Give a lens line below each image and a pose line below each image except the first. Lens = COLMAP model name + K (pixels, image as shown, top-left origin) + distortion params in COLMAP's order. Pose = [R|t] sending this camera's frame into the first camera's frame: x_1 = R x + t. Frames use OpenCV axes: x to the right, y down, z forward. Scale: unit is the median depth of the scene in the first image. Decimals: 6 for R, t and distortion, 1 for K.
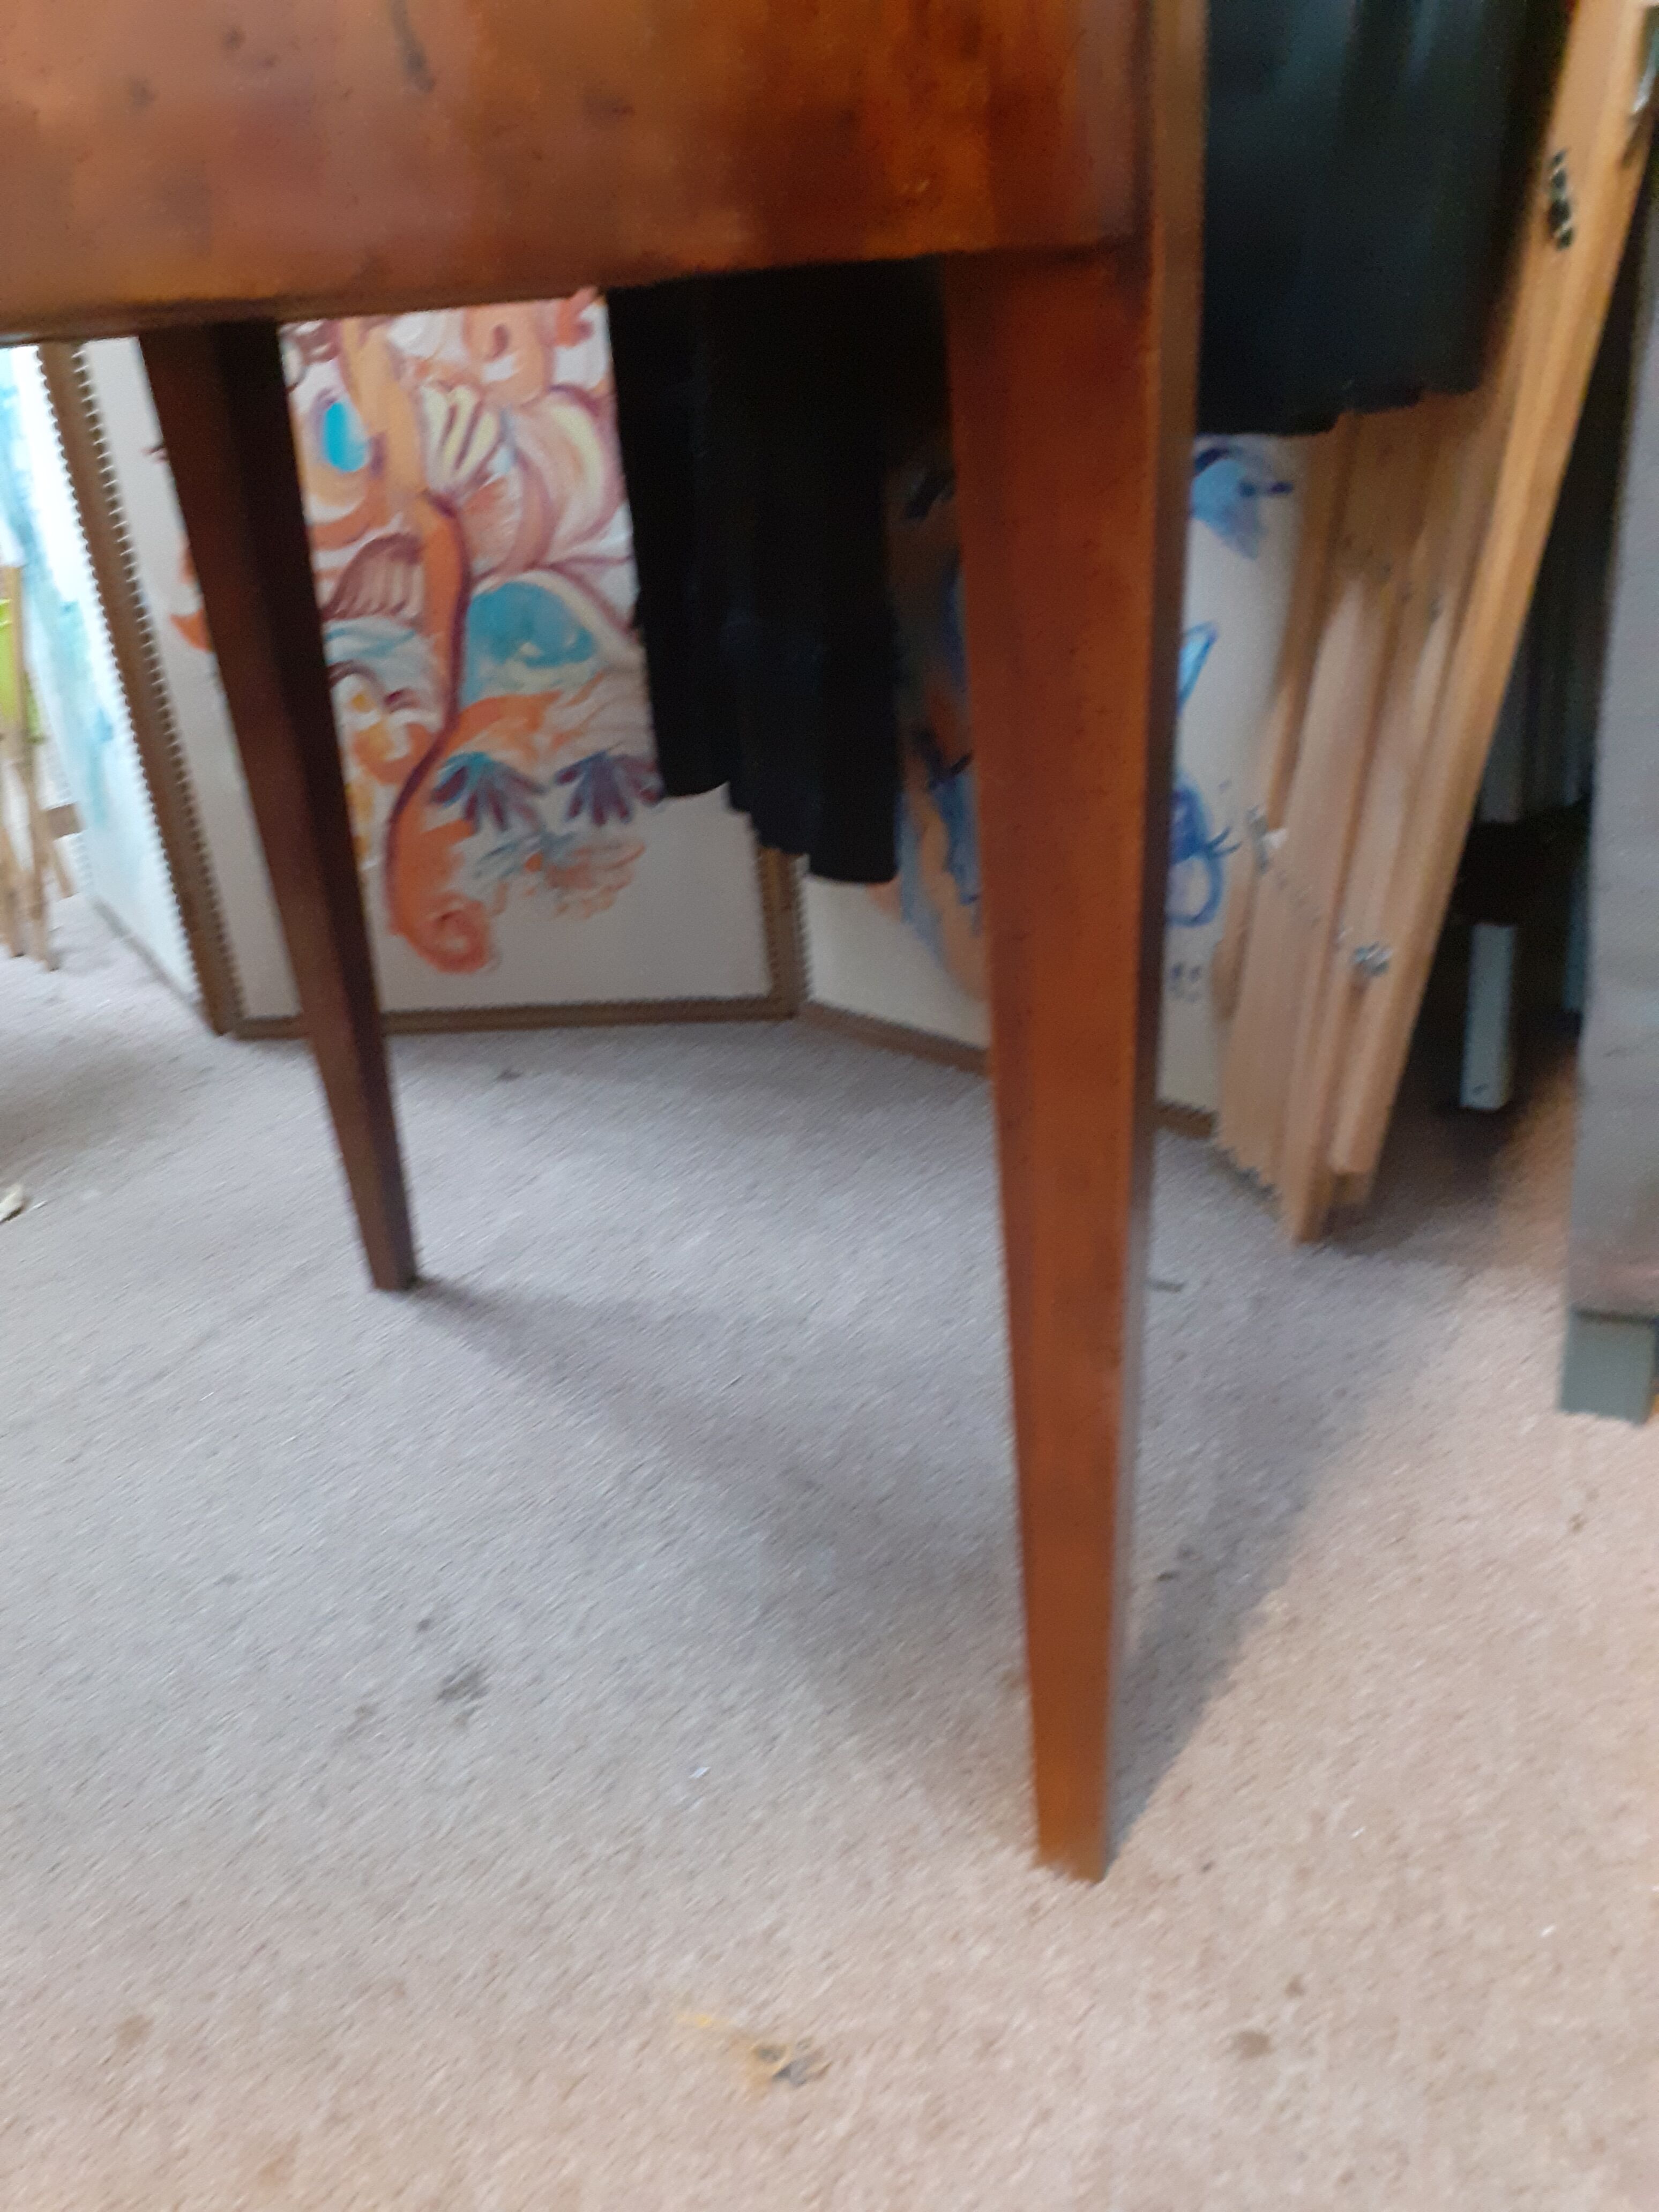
lens RADIAL K [[1742.0, 0, 829.5], [0, 1742.0, 1106.0], [0, 0, 1]] dist [0.007348, 0.003718]
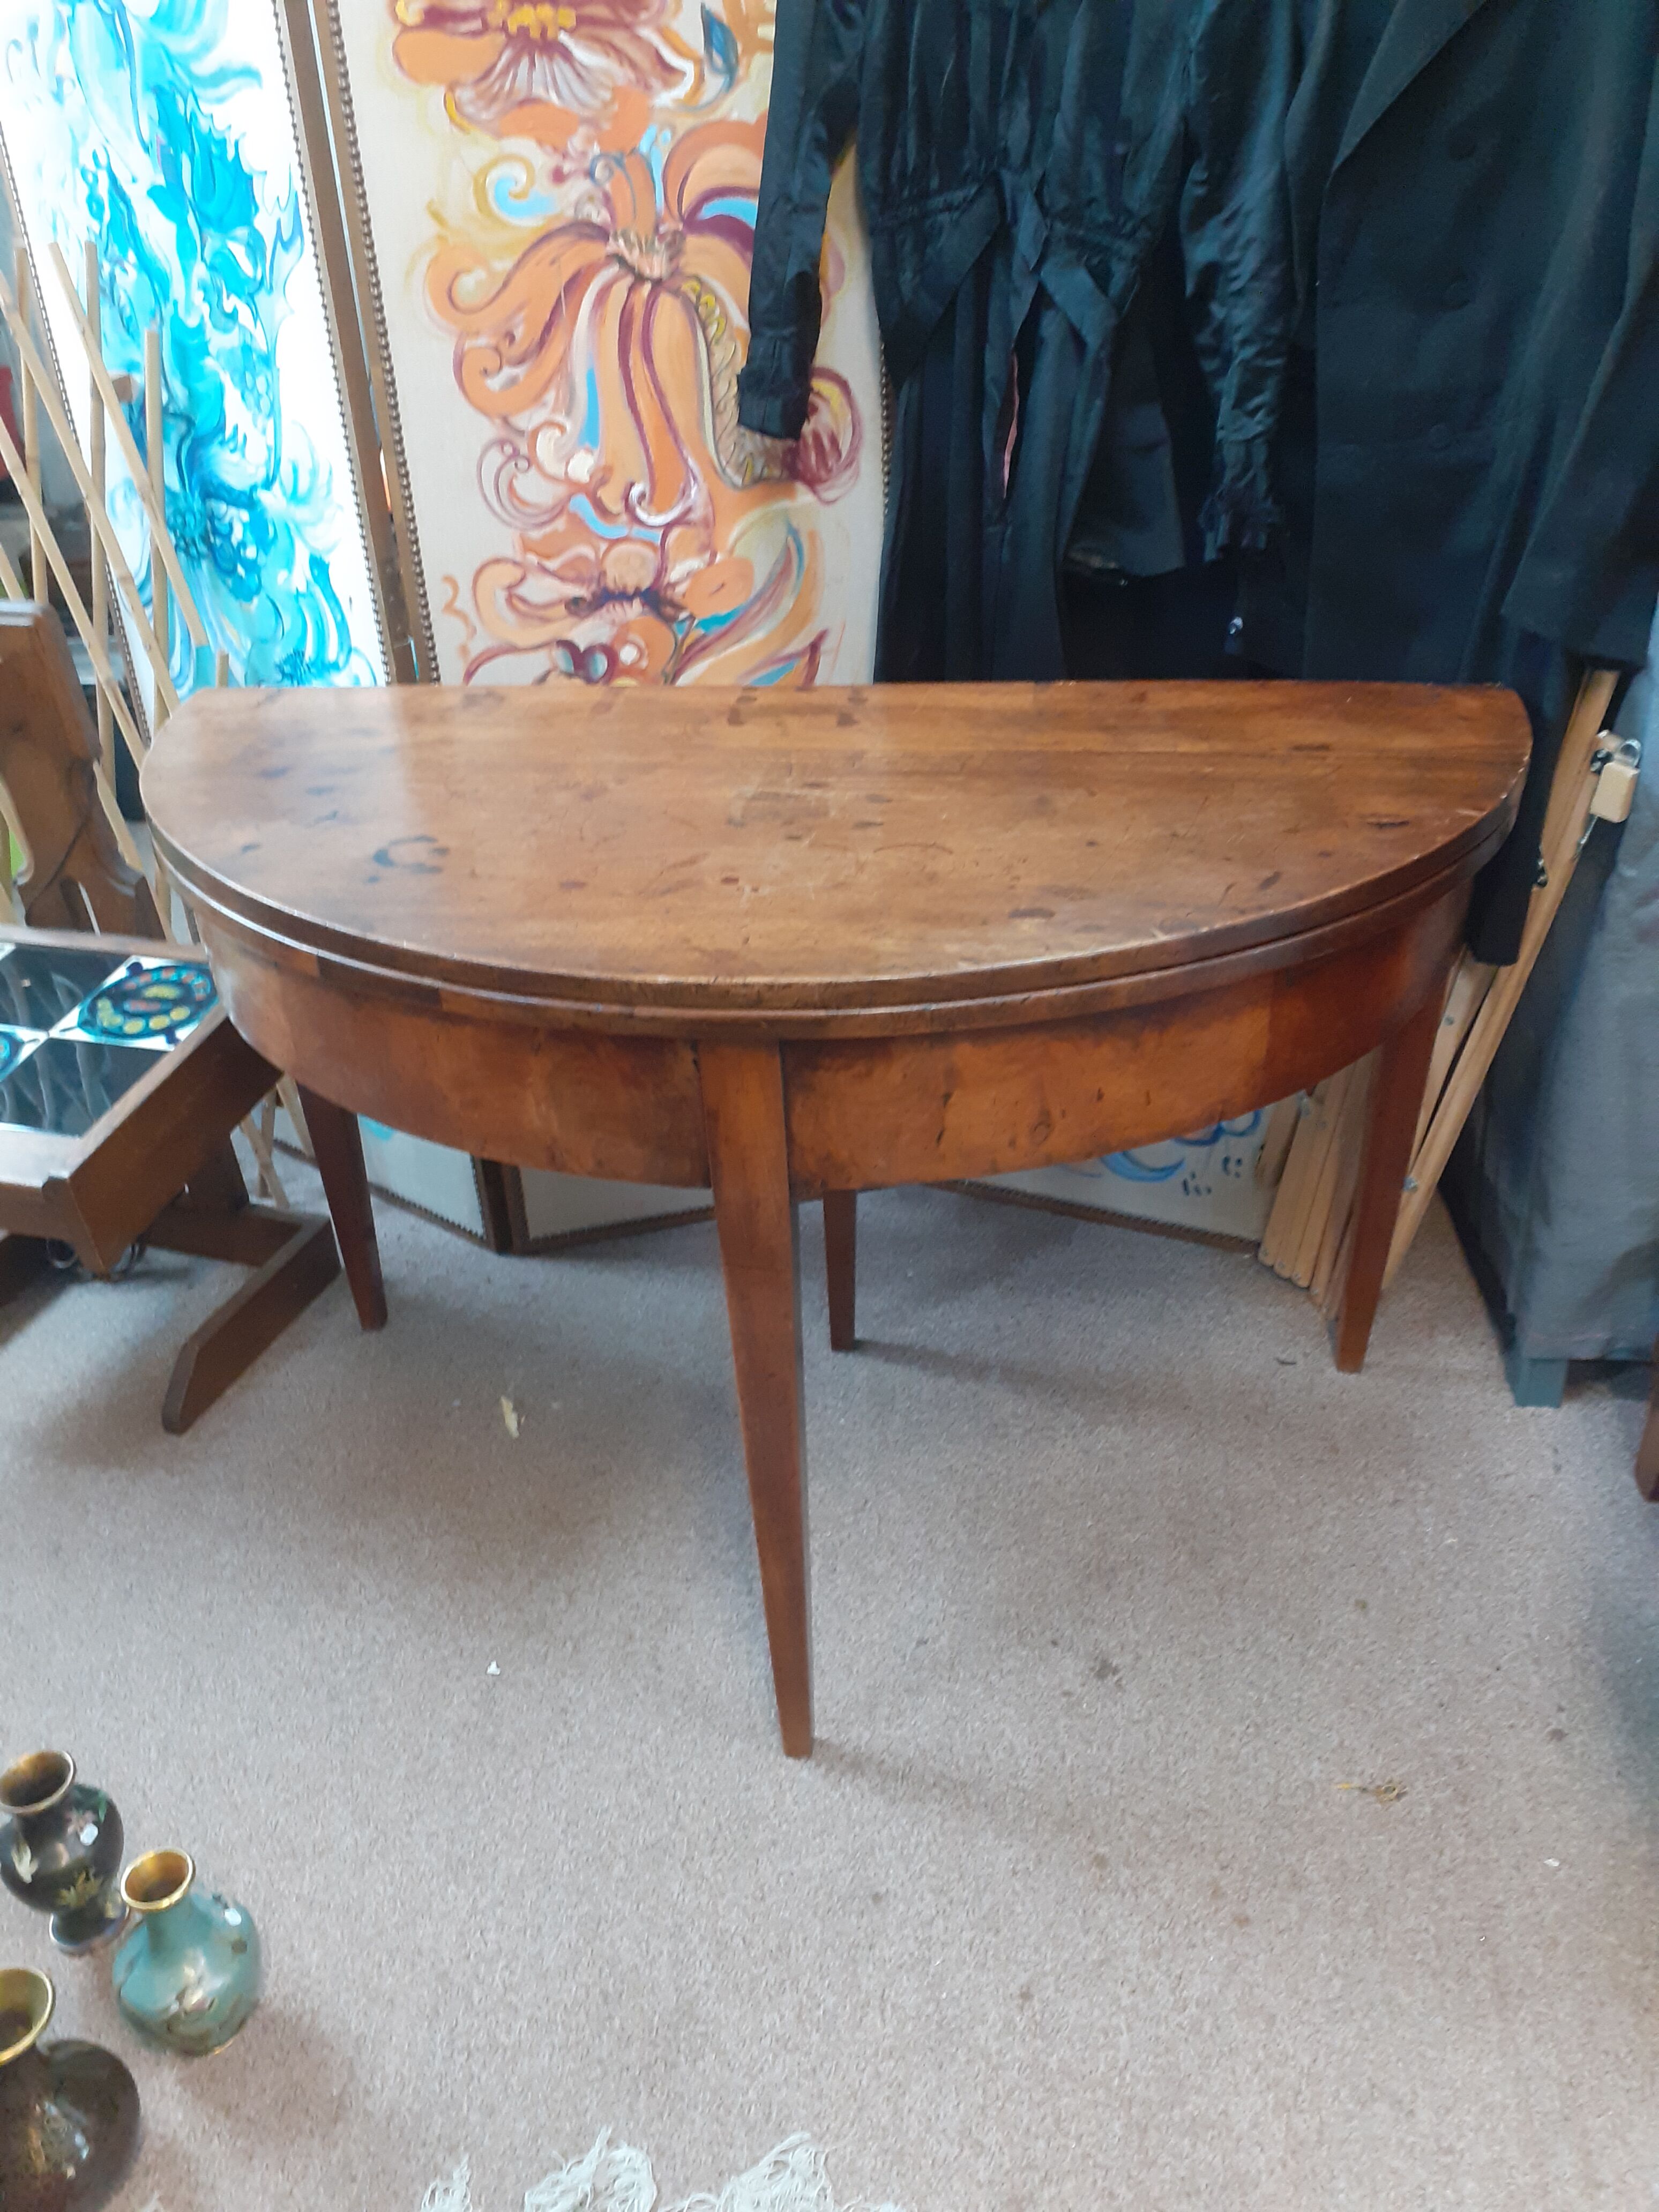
lens RADIAL K [[1742.0, 0, 829.5], [0, 1742.0, 1106.0], [0, 0, 1]] dist [0.007348, 0.003718]
pose [[0.938972, -0.132509, 0.317447, -0.942808], [0.106529, 0.989475, 0.097928, -0.461835], [-0.327082, -0.058135, 0.943206, -0.621905]]
